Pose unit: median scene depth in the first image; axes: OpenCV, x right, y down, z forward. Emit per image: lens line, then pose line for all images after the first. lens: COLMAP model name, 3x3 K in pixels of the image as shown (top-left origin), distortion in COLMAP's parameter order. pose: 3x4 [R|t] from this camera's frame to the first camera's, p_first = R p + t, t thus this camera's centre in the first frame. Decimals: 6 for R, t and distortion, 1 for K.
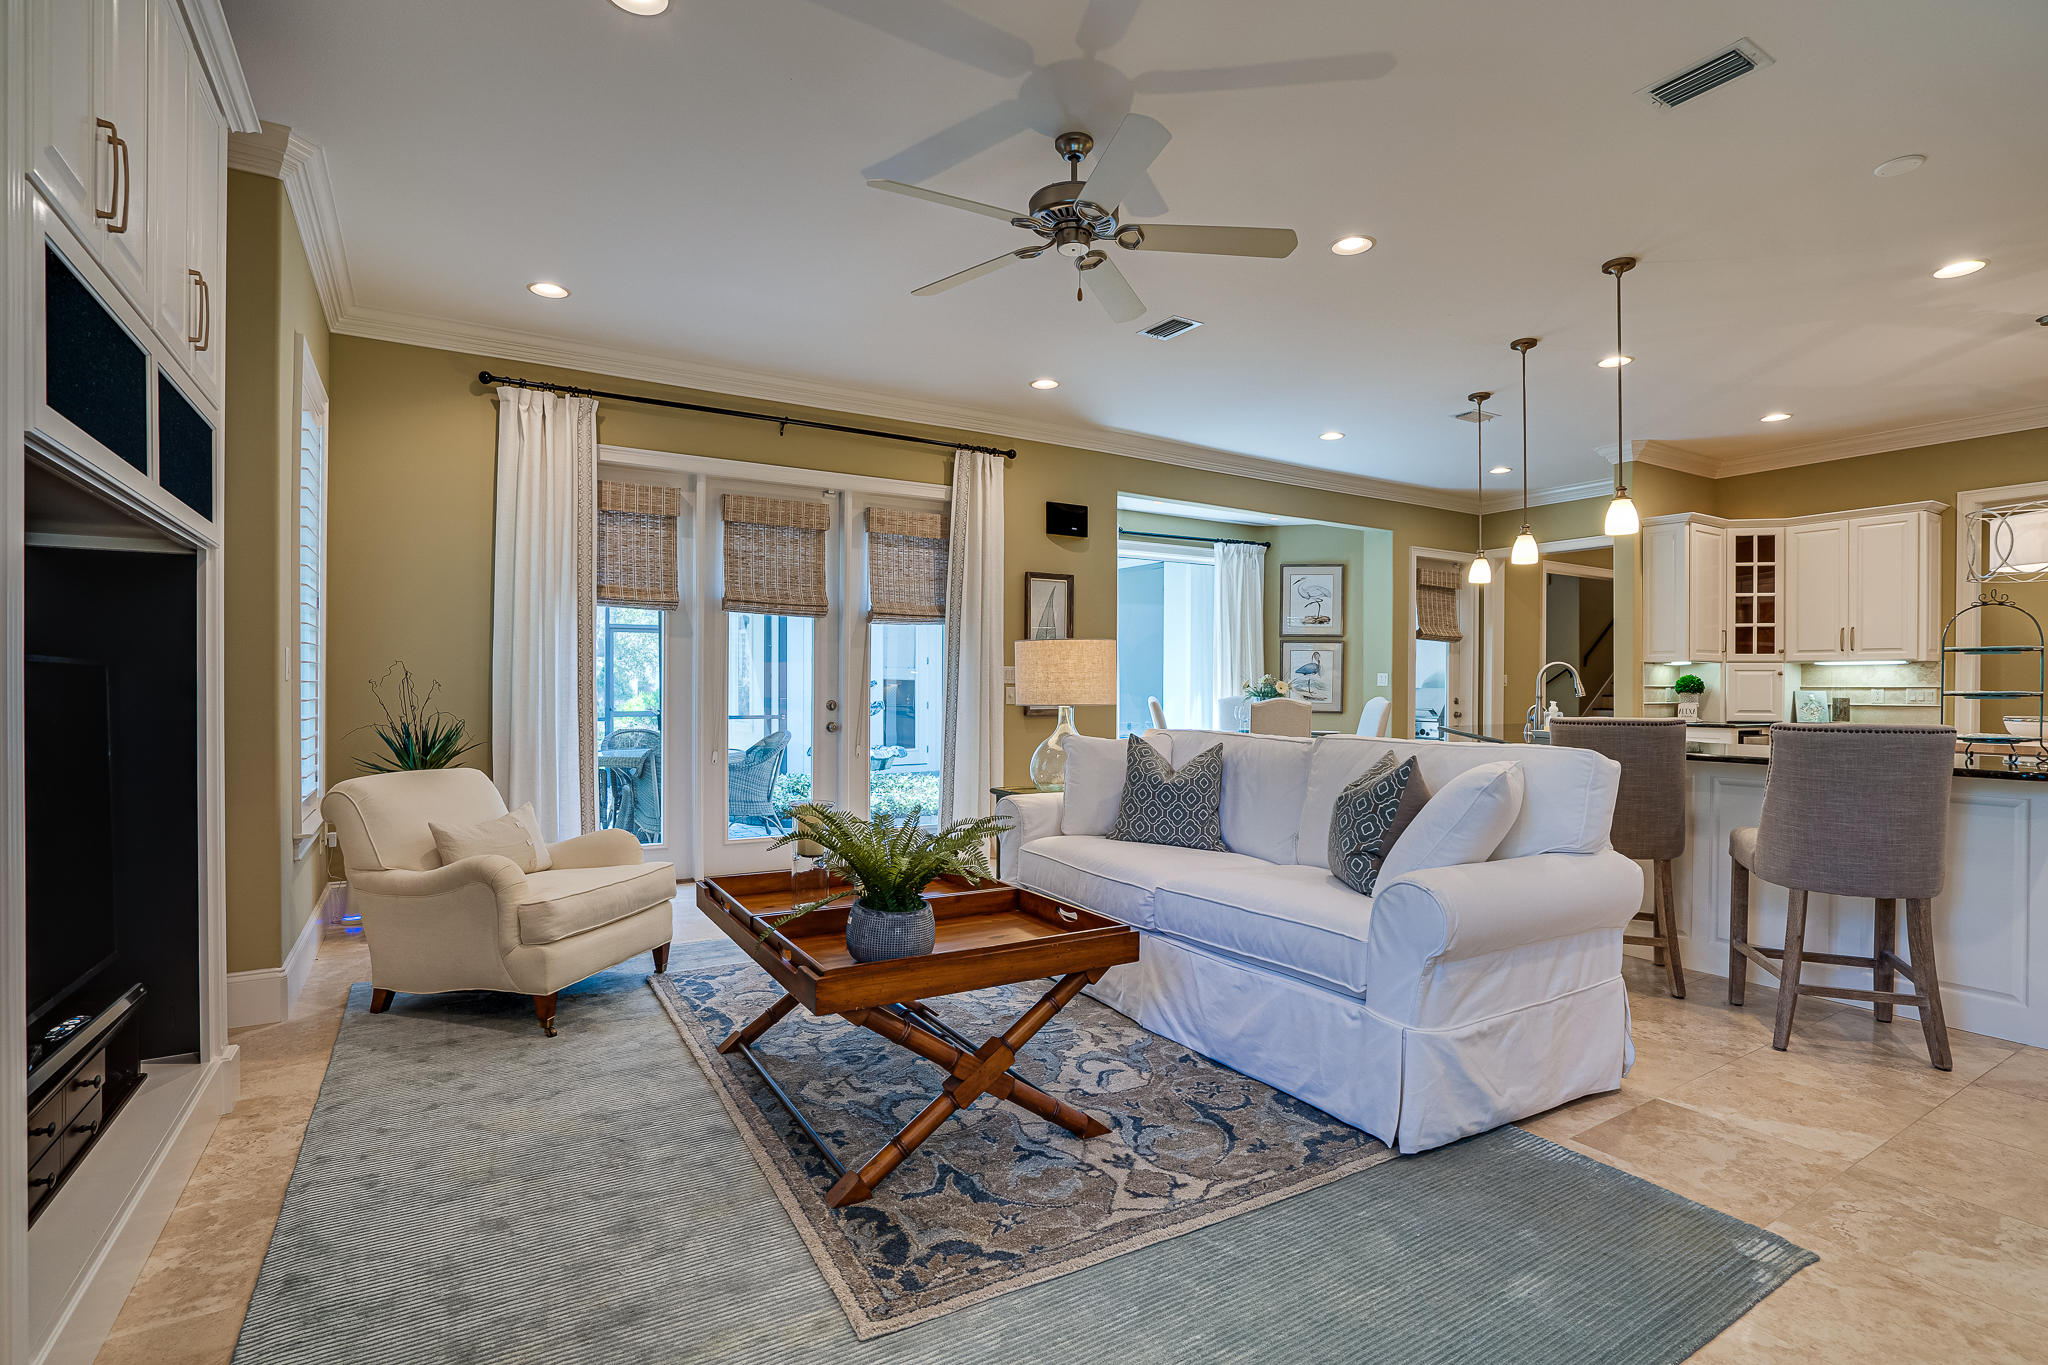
lens RADIAL K [[972.5, 0, 1013.6], [0, 972.5, 688.0], [0, 0, 1]] dist [-0.063304, 0.026156]
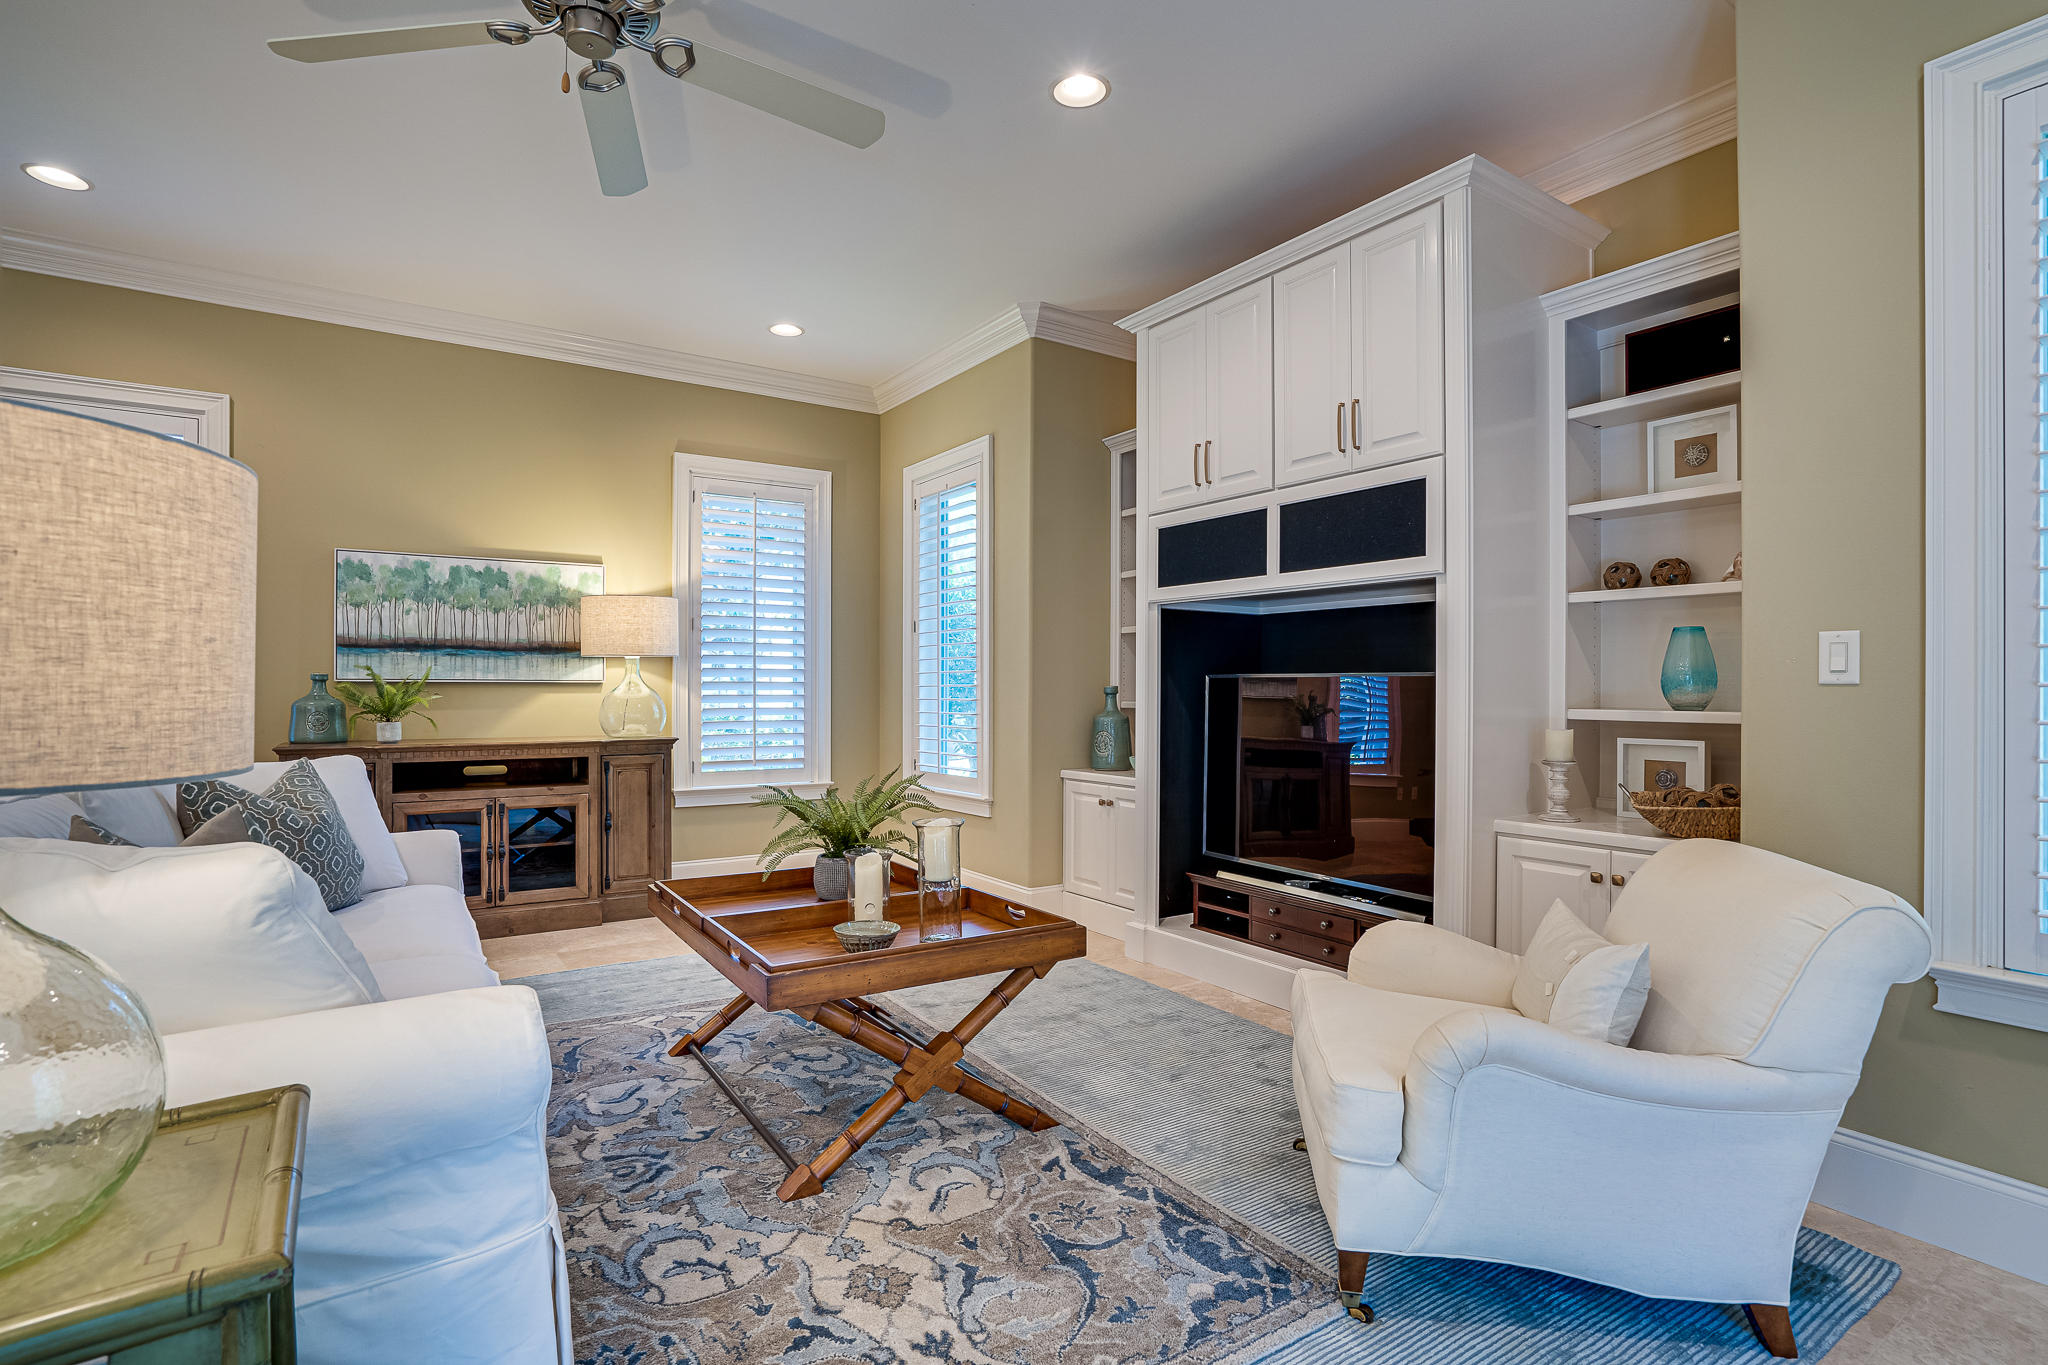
lens RADIAL K [[984.1, 0, 1013.1], [0, 984.1, 684.2], [0, 0, 1]] dist [-0.059576, 0.028139]
pose [[-0.999009, -0.006602, -0.044015, -0.123049], [-0.006471, 0.999974, -0.003135, -0.001909], [0.044034, -0.002847, -0.999026, 0.994602]]
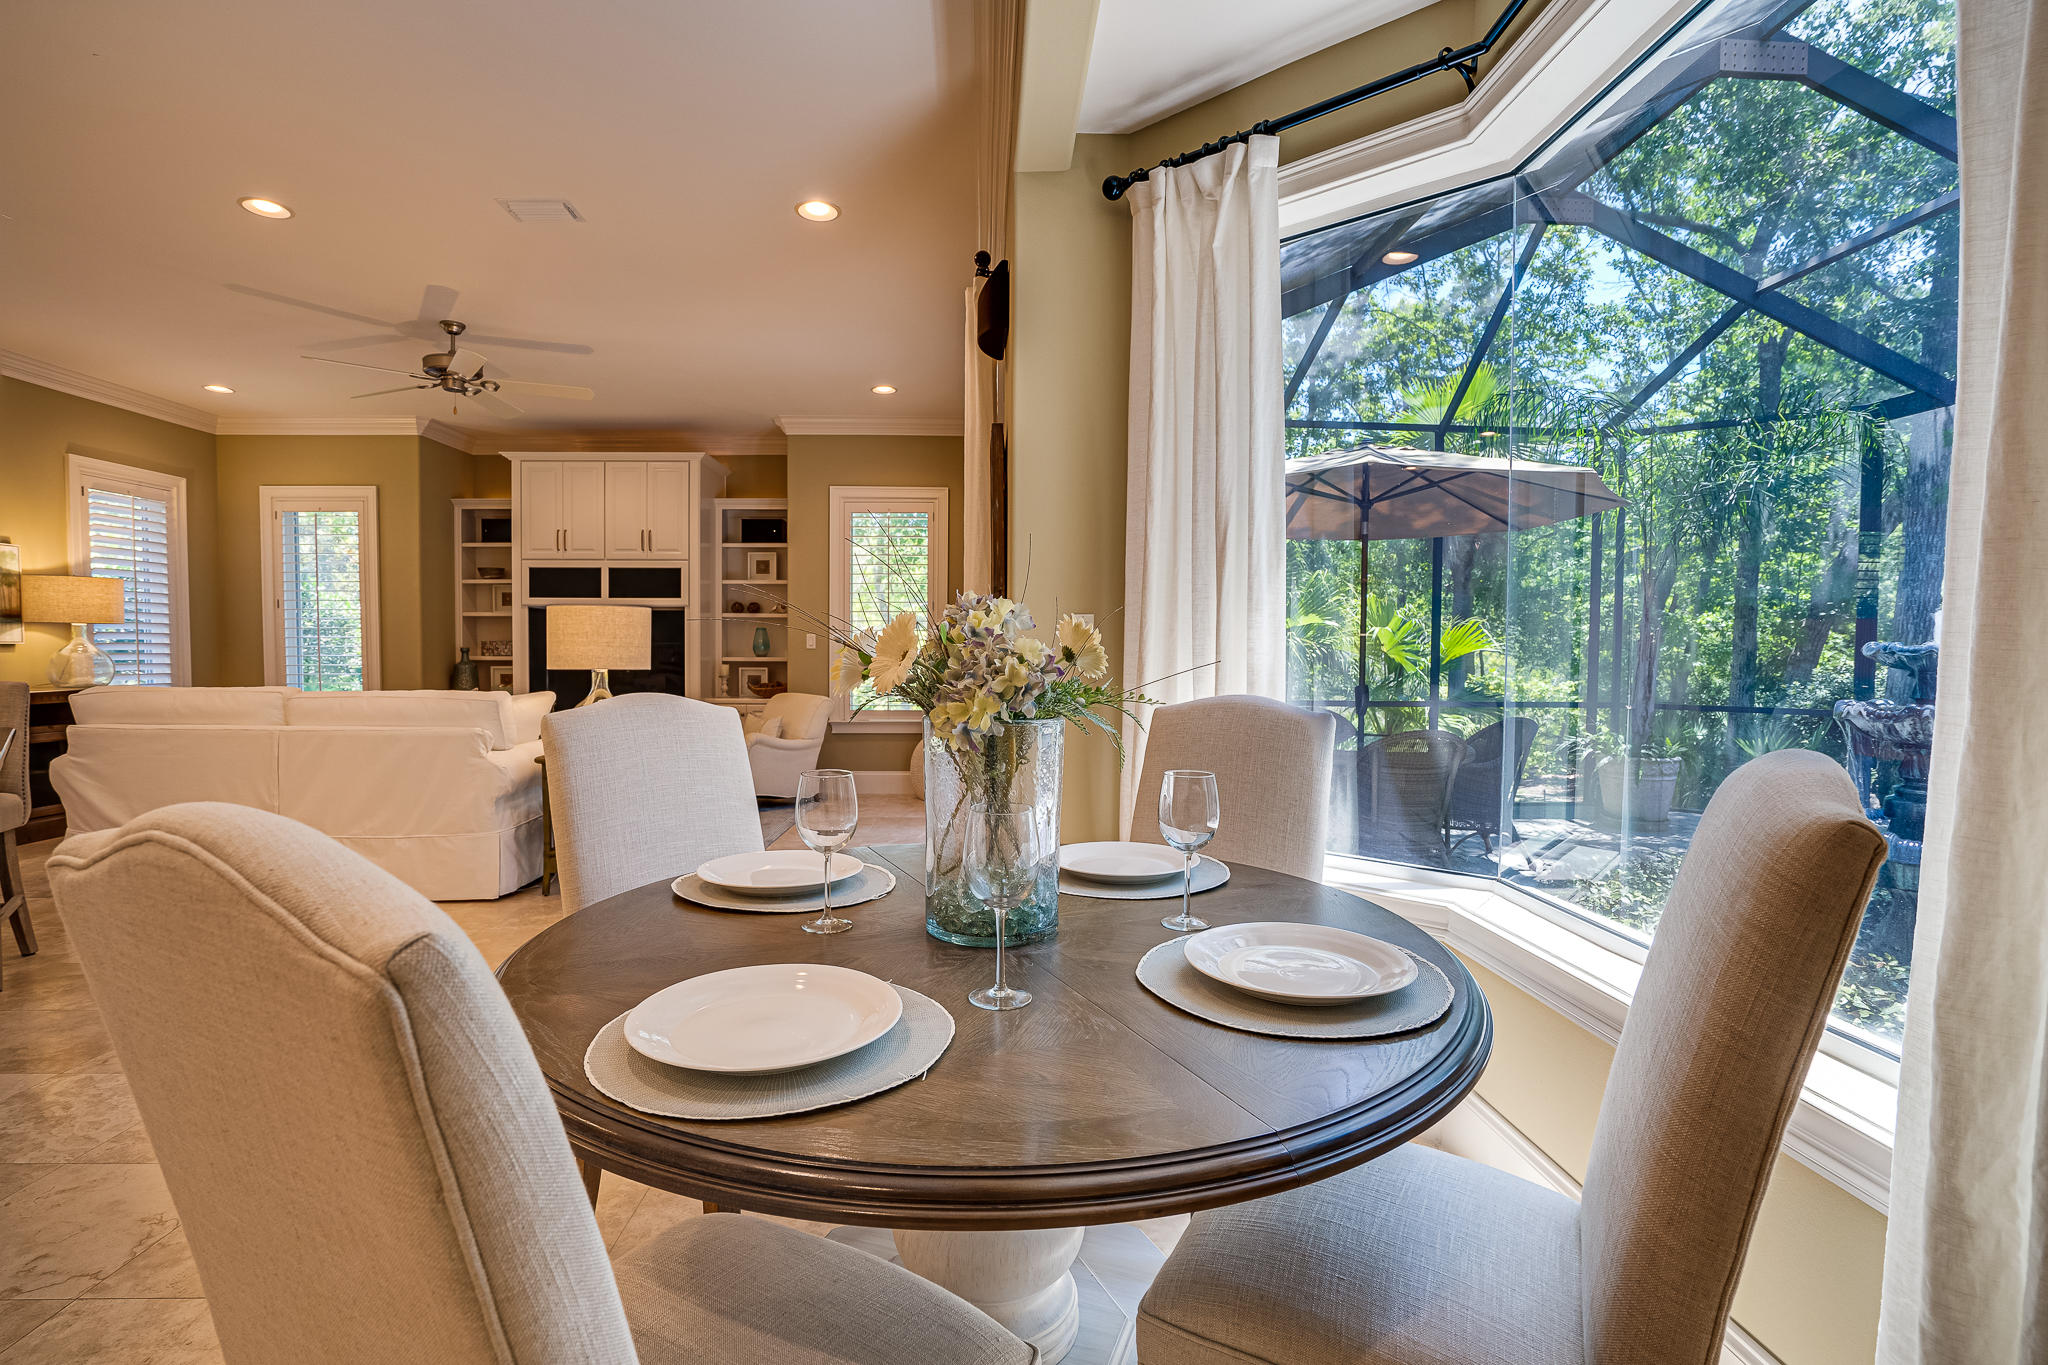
lens RADIAL K [[952.4, 0, 1013.5], [0, 952.4, 687.1], [0, 0, 1]] dist [-0.061158, 0.024067]
pose [[-0.488653, 0.028097, -0.872026, 0.600001], [-0.009949, 0.999237, 0.037771, -0.004976], [0.872421, 0.027133, -0.488001, 1.564359]]
